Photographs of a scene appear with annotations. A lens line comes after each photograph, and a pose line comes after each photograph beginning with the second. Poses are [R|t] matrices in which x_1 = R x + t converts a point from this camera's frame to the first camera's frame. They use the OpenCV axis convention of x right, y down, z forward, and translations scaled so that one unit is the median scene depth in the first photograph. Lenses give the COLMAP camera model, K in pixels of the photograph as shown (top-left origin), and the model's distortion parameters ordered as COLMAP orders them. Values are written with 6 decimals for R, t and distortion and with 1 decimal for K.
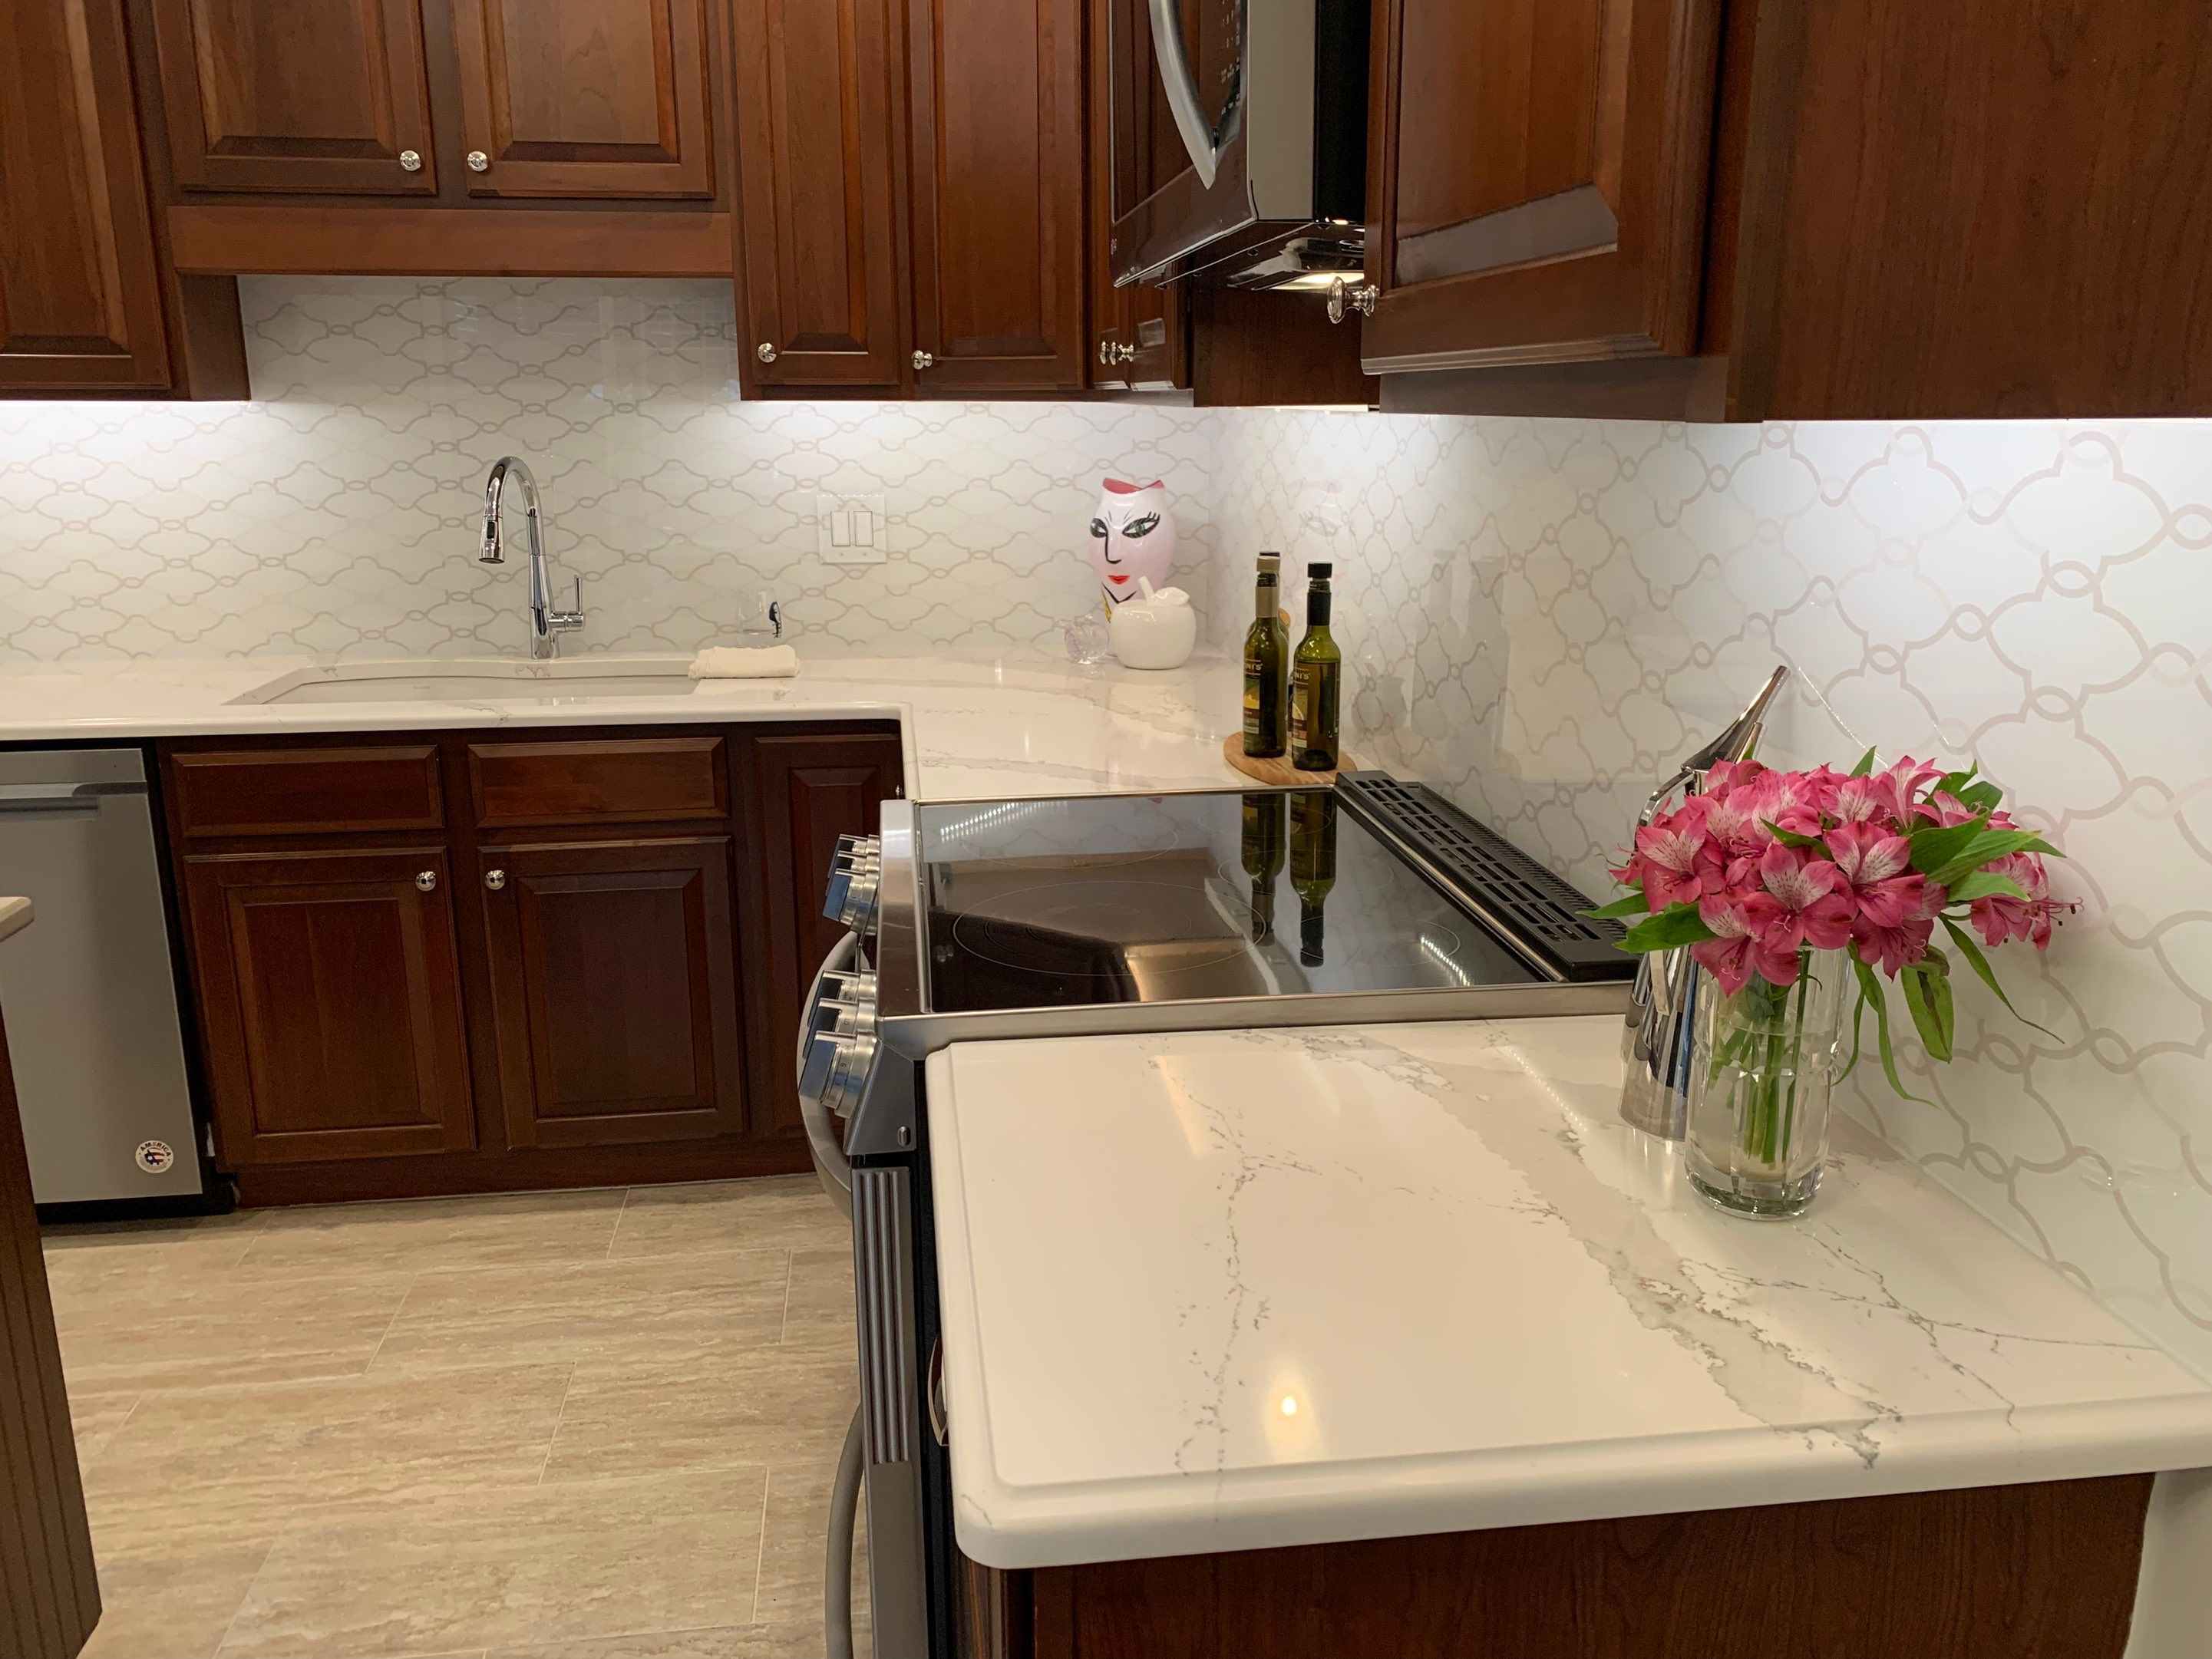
lens RADIAL K [[1688.1, 0, 1120.9], [0, 1688.1, 803.2], [0, 0, 1]] dist [0.031059, -0.040668]
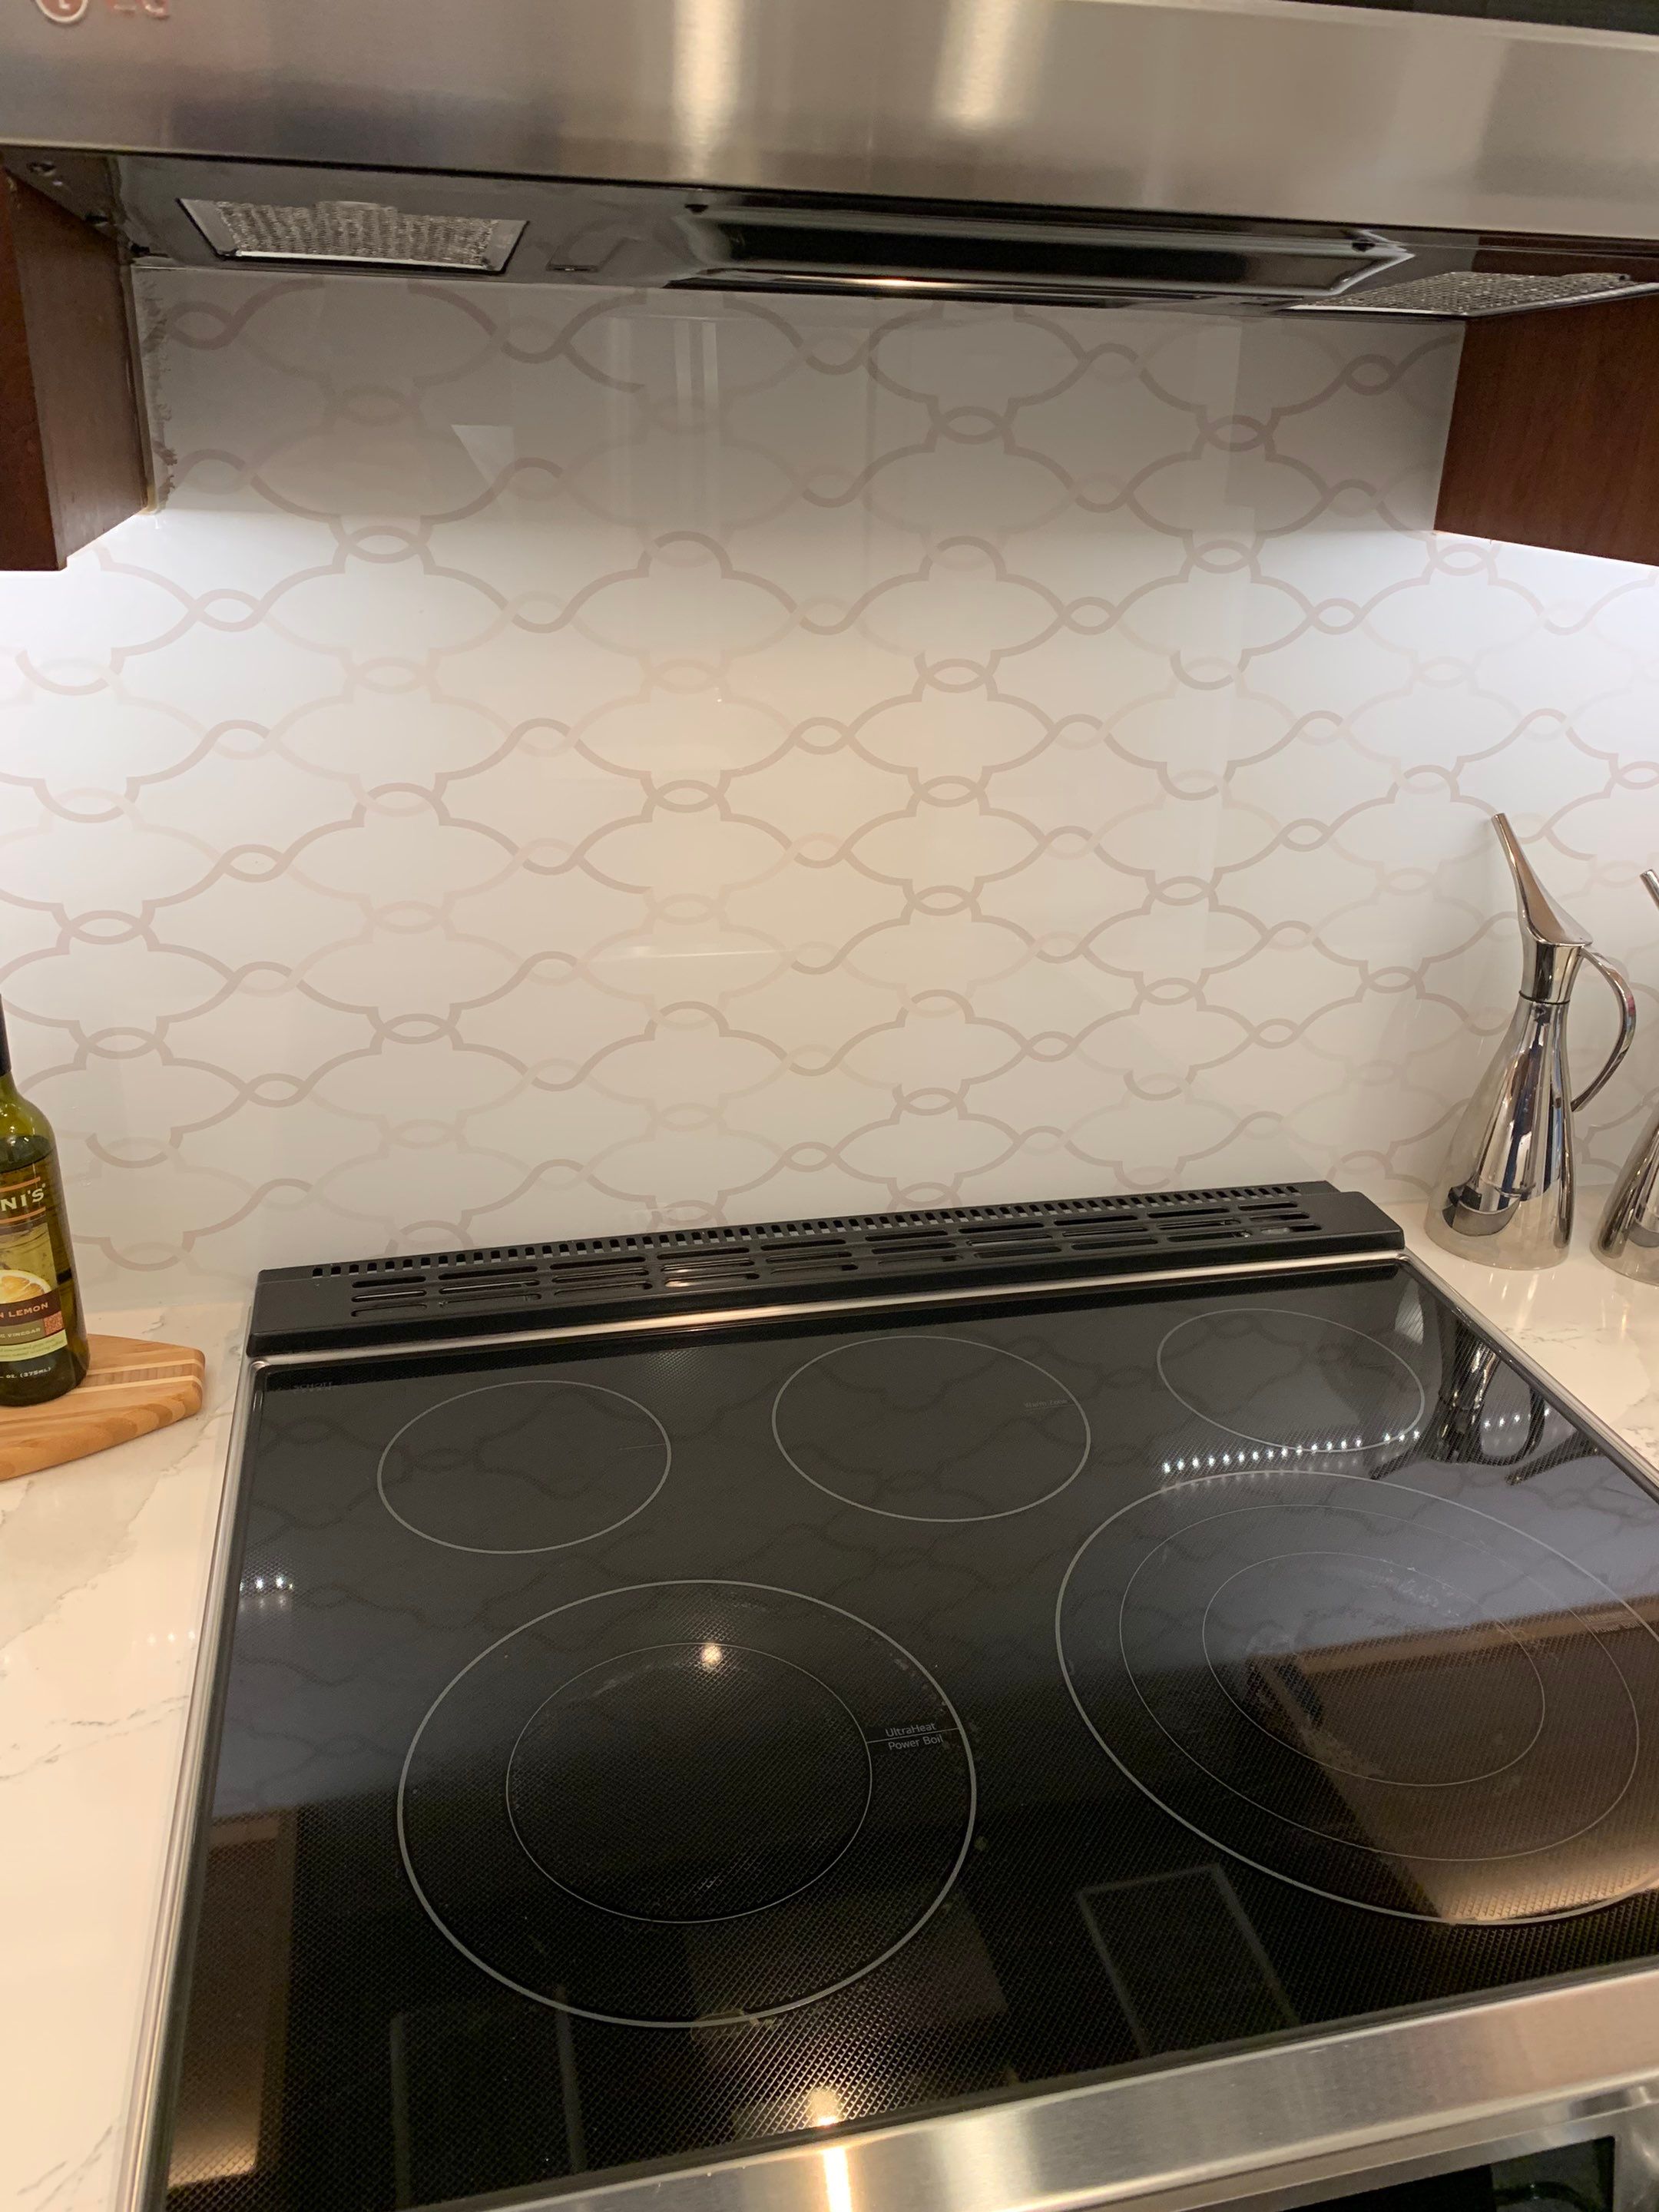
lens RADIAL K [[1688.3, 0, 821.2], [0, 1688.3, 1083.7], [0, 0, 1]] dist [0.031059, -0.040668]
pose [[-0.100460, -0.391231, 0.914793, -0.267948], [0.197727, 0.893254, 0.403734, -0.221043], [-0.975096, 0.221439, -0.012379, 0.782969]]
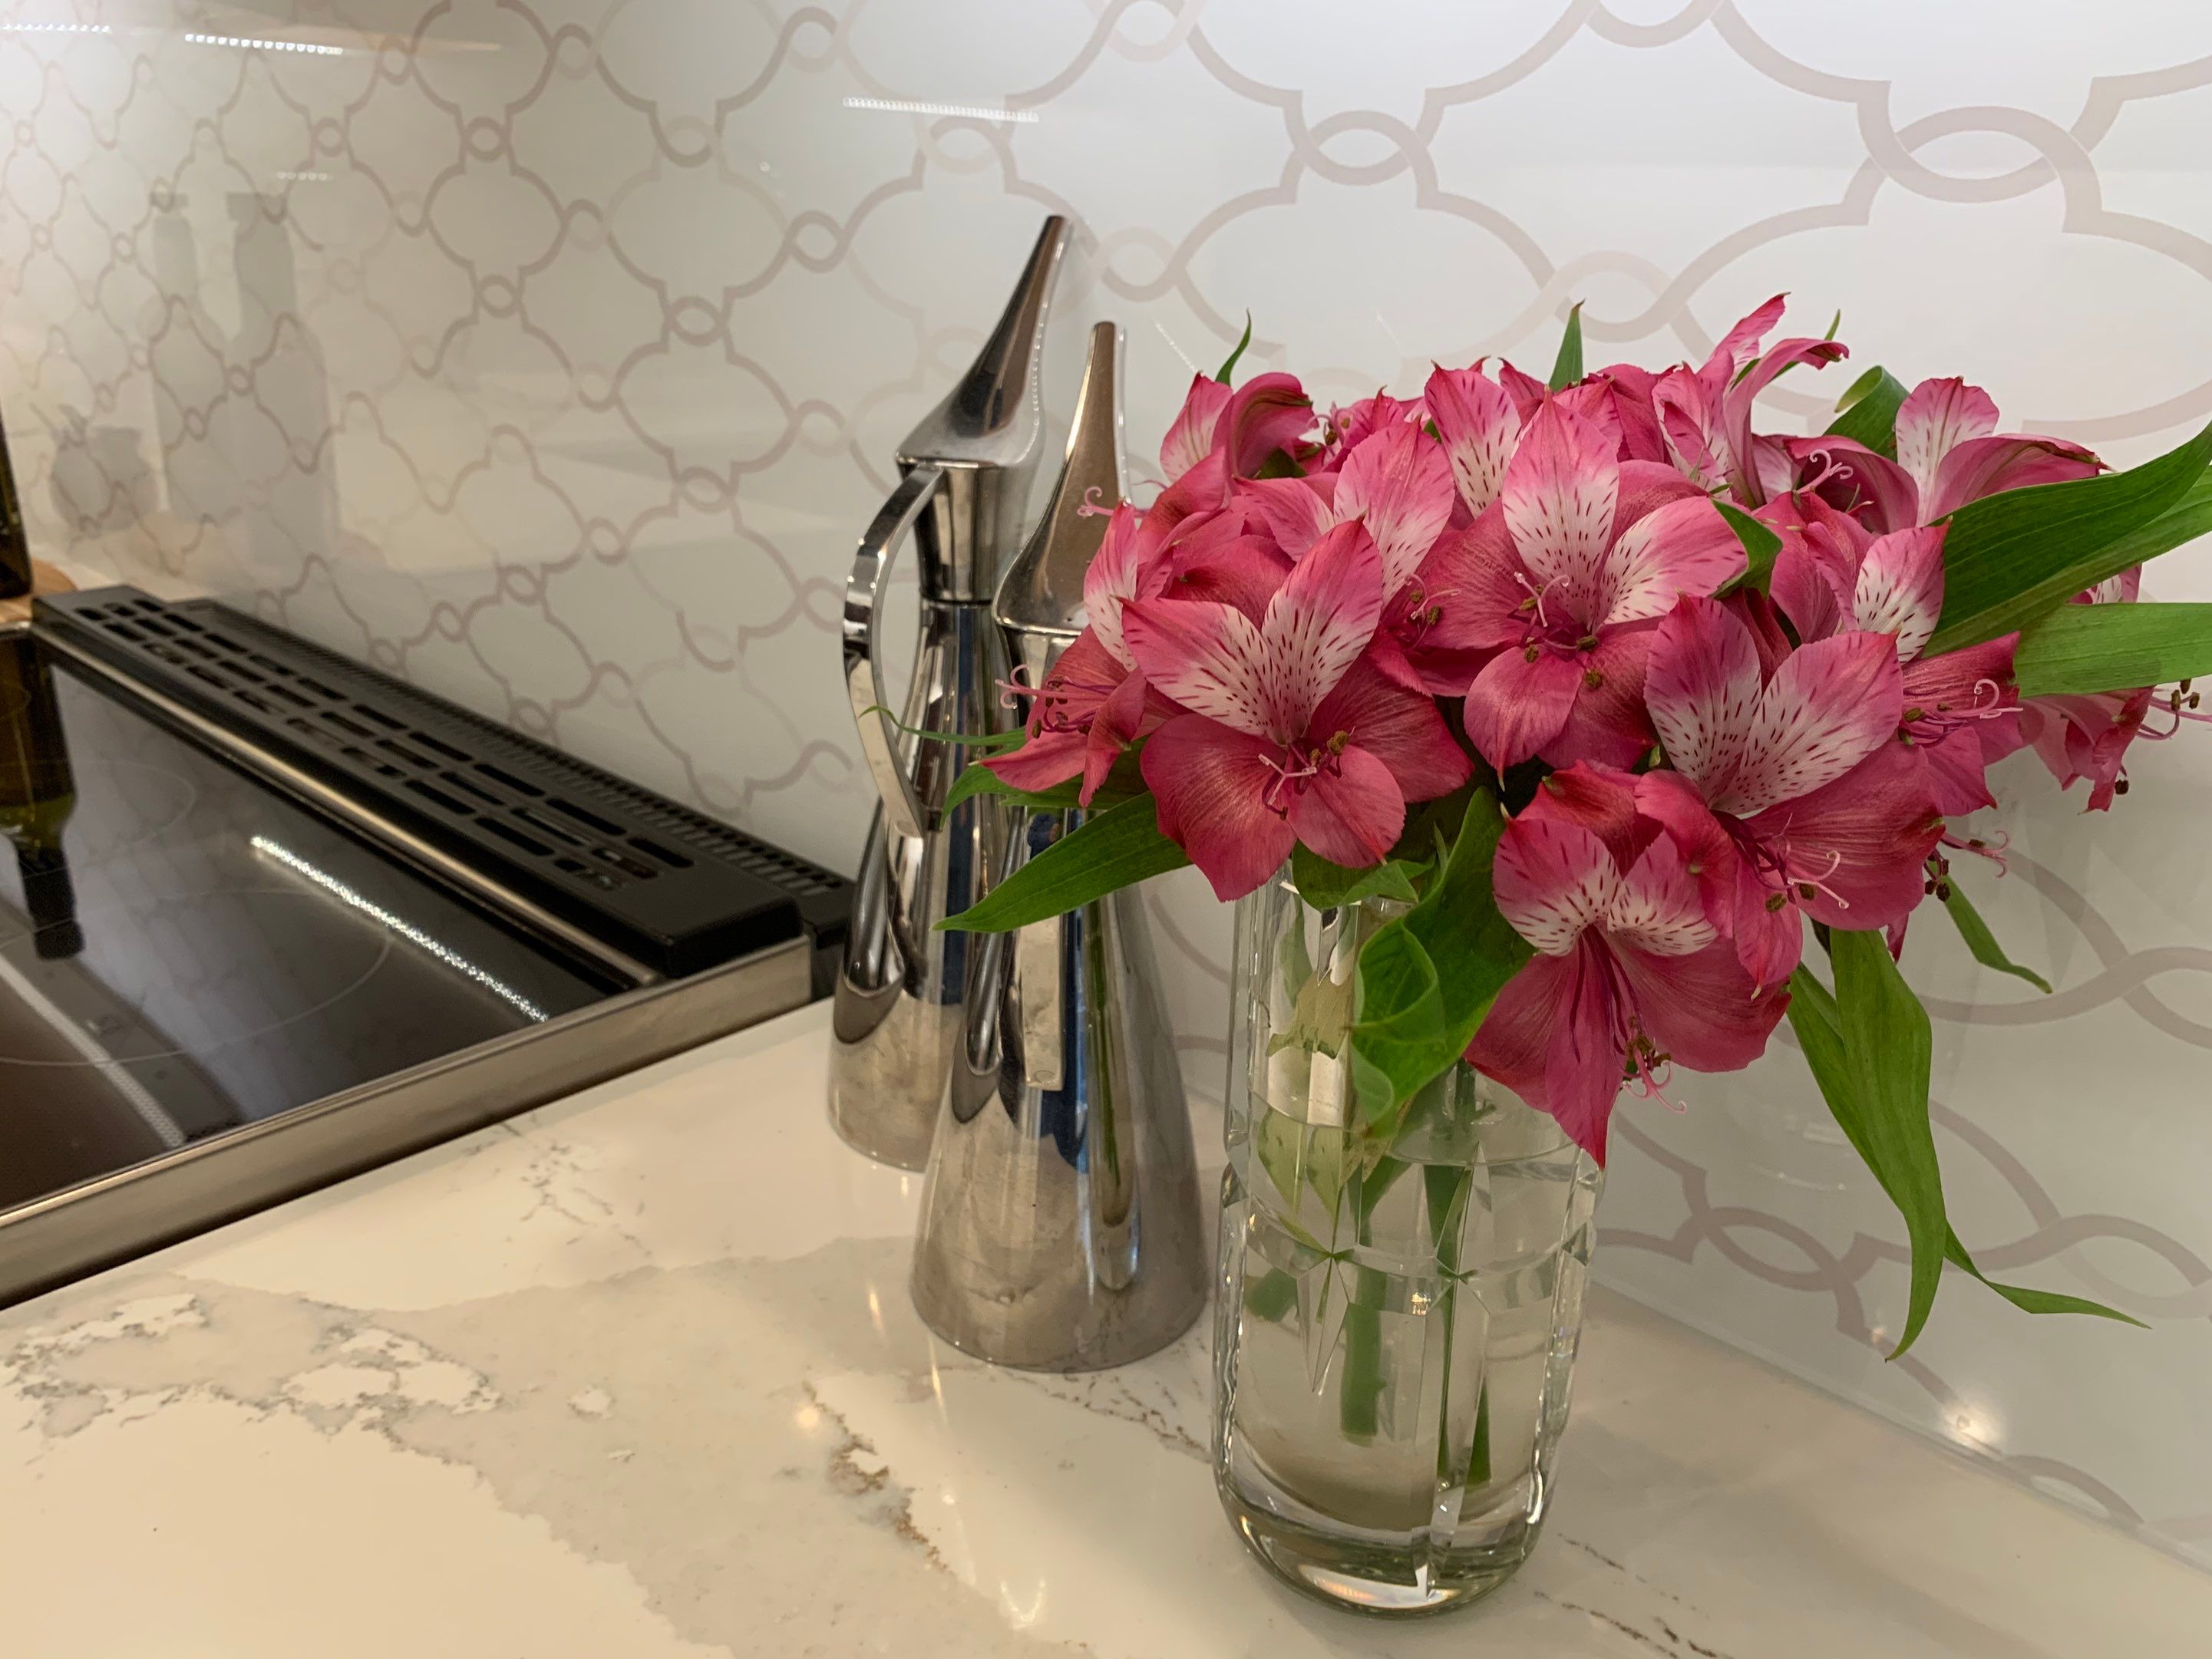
lens RADIAL K [[1688.1, 0, 1117.4], [0, 1688.1, 810.7], [0, 0, 1]] dist [0.031059, -0.040668]
pose [[0.778219, -0.195484, 0.596793, 0.058880], [0.120774, 0.979166, 0.163244, 0.000771], [-0.616271, -0.054962, 0.785614, 0.351245]]
